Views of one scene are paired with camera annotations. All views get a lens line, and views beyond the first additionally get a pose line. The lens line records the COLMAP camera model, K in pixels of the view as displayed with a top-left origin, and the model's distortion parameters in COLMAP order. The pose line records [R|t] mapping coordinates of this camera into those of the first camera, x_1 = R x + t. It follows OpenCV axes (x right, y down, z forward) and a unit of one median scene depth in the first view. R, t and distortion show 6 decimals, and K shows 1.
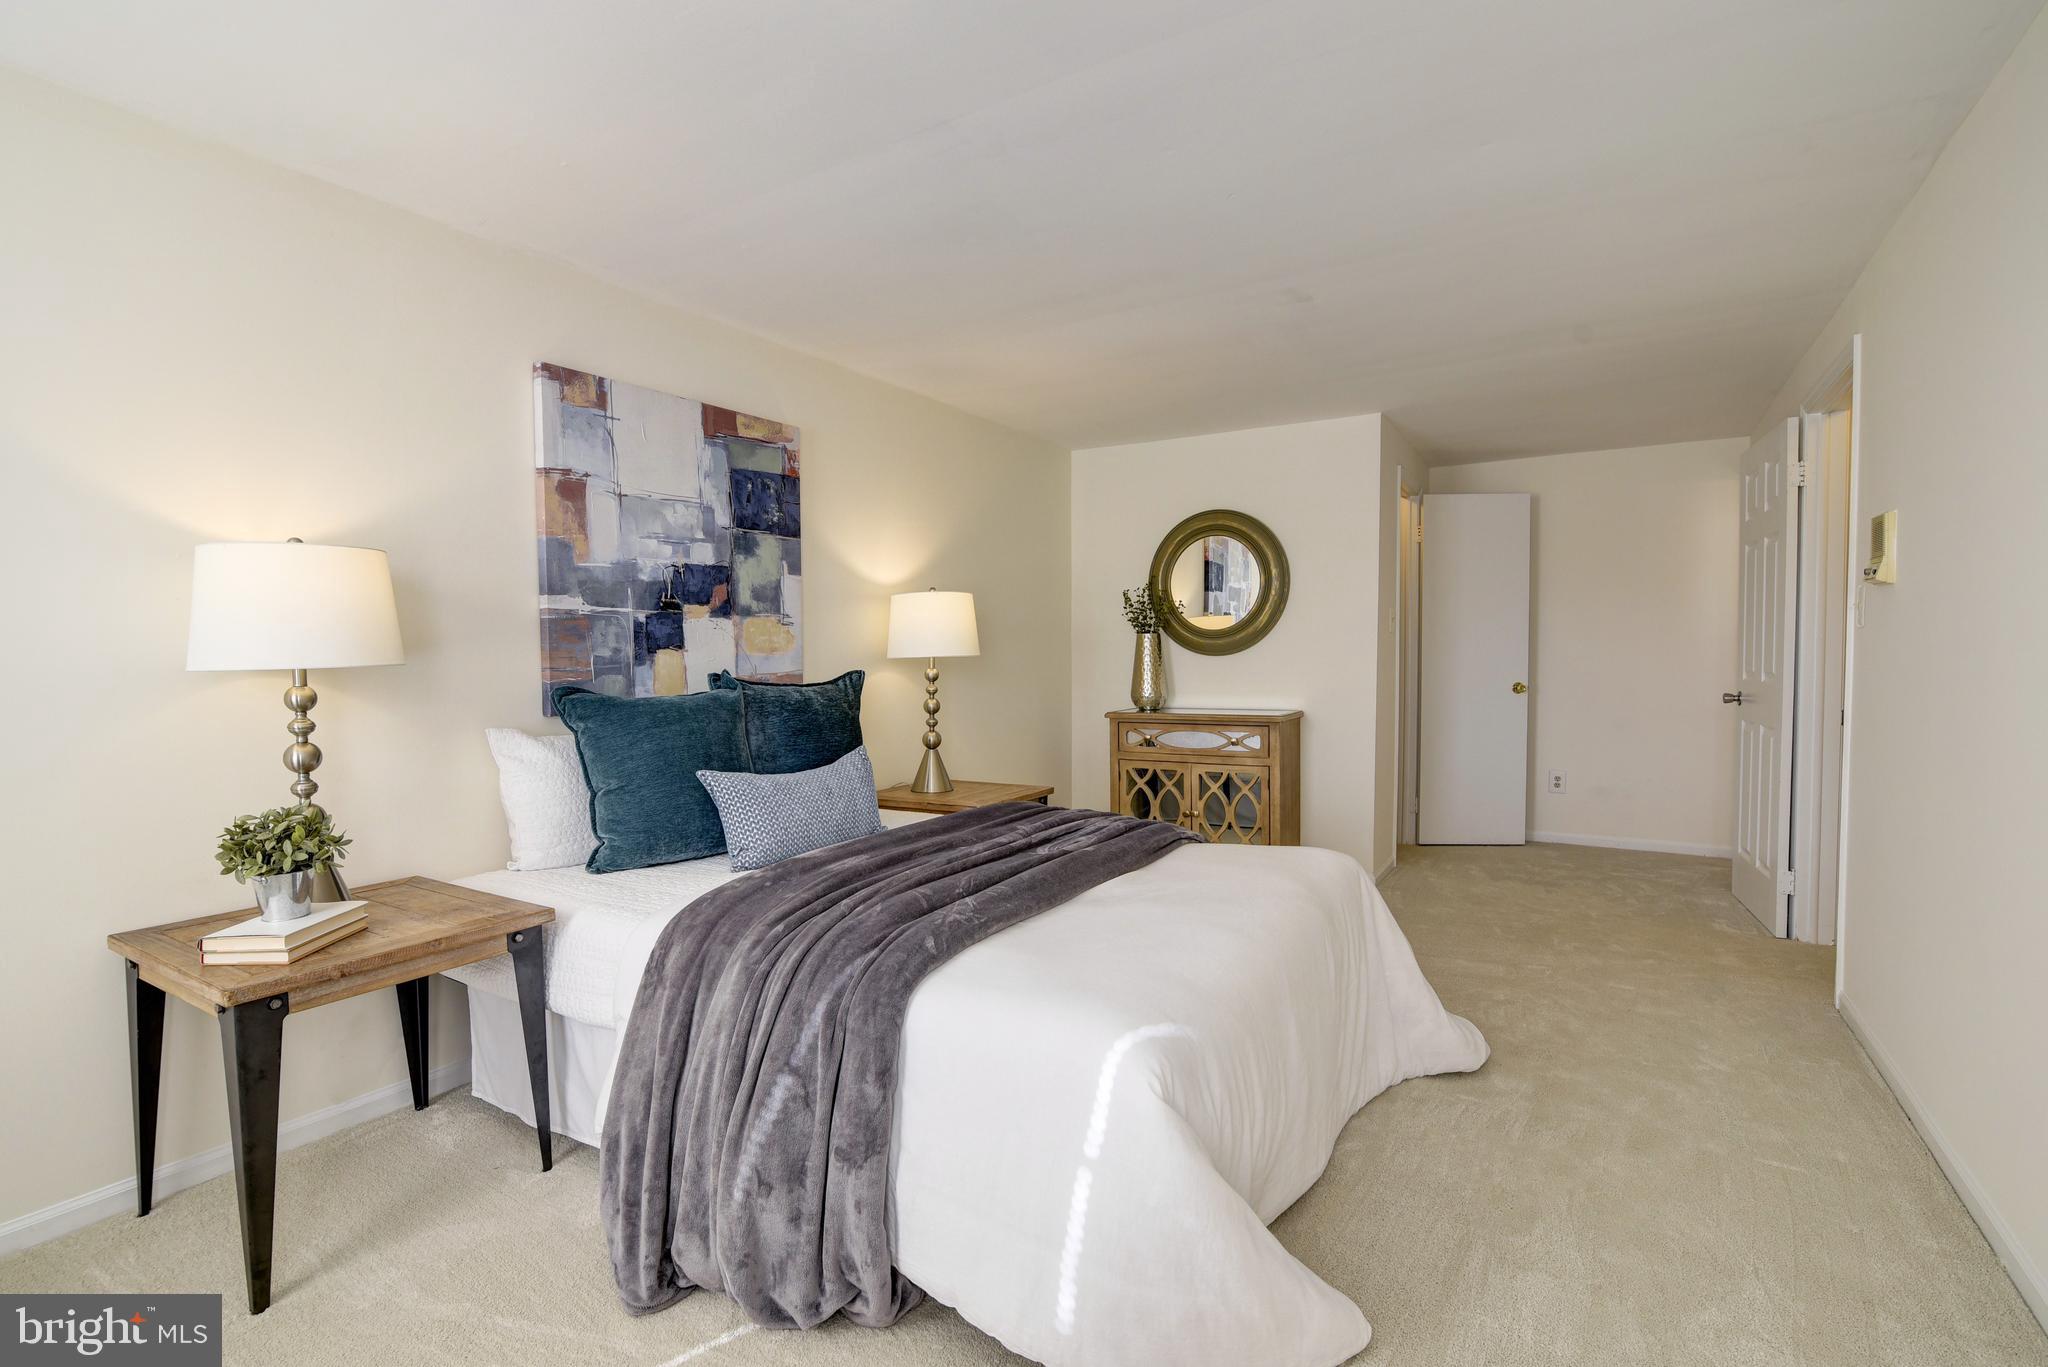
lens RADIAL K [[934.6, 0, 1023.6], [0, 934.6, 692.7], [0, 0, 1]] dist [-0.018942, 0.000821]
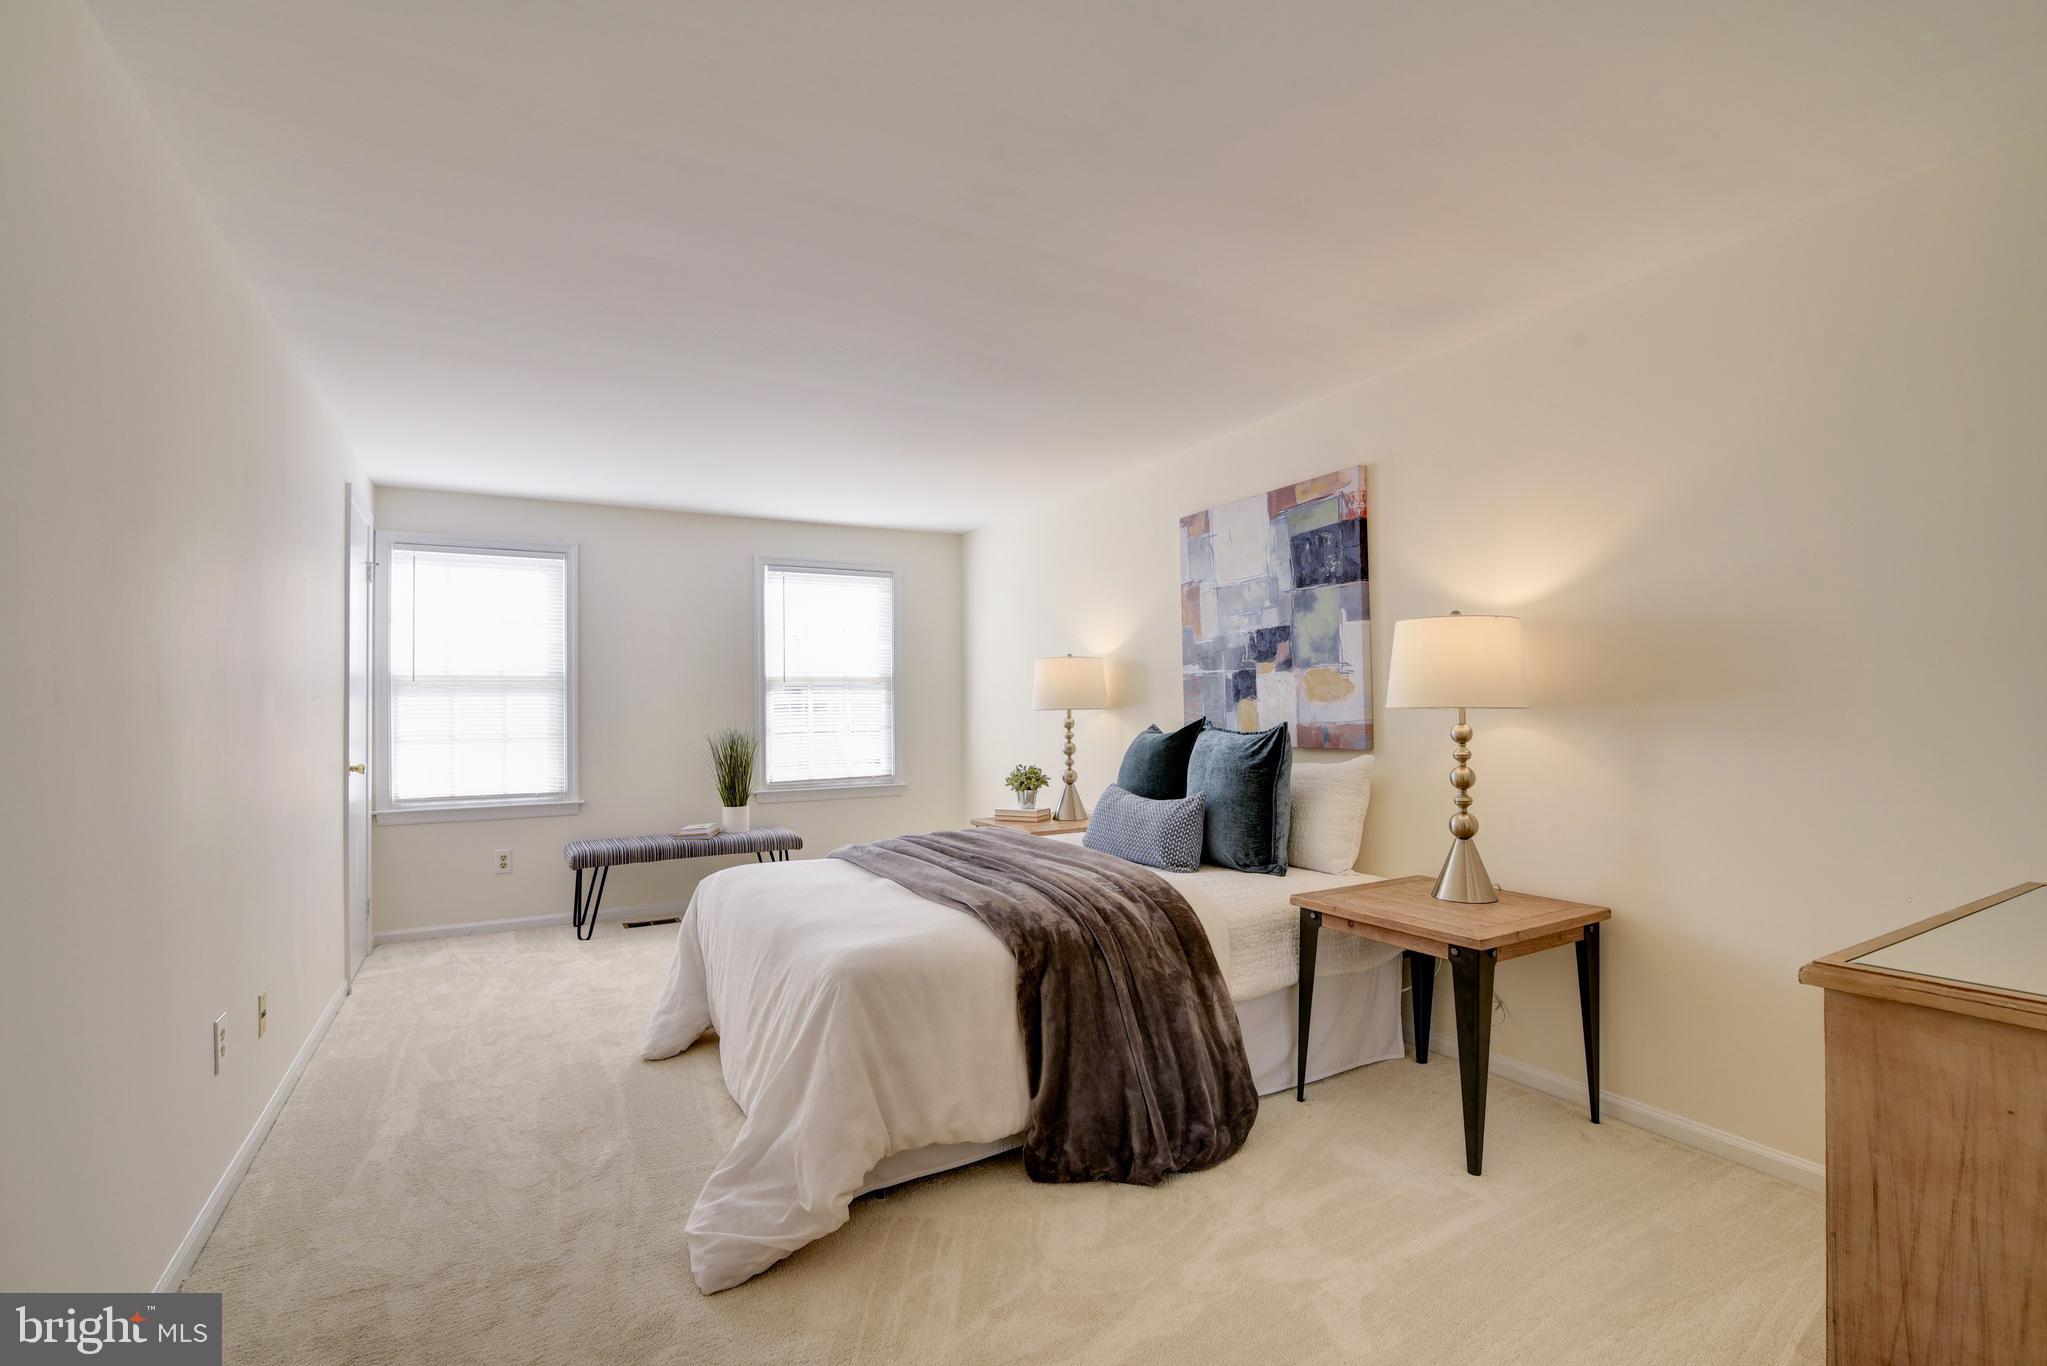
lens RADIAL K [[934.1, 0, 1023.1], [0, 934.1, 692.2], [0, 0, 1]] dist [-0.018942, 0.000821]
pose [[-0.486711, -0.003830, -0.873555, 0.824580], [-0.027850, 0.999550, 0.011134, -0.059122], [0.873119, 0.029748, -0.486598, 1.280670]]
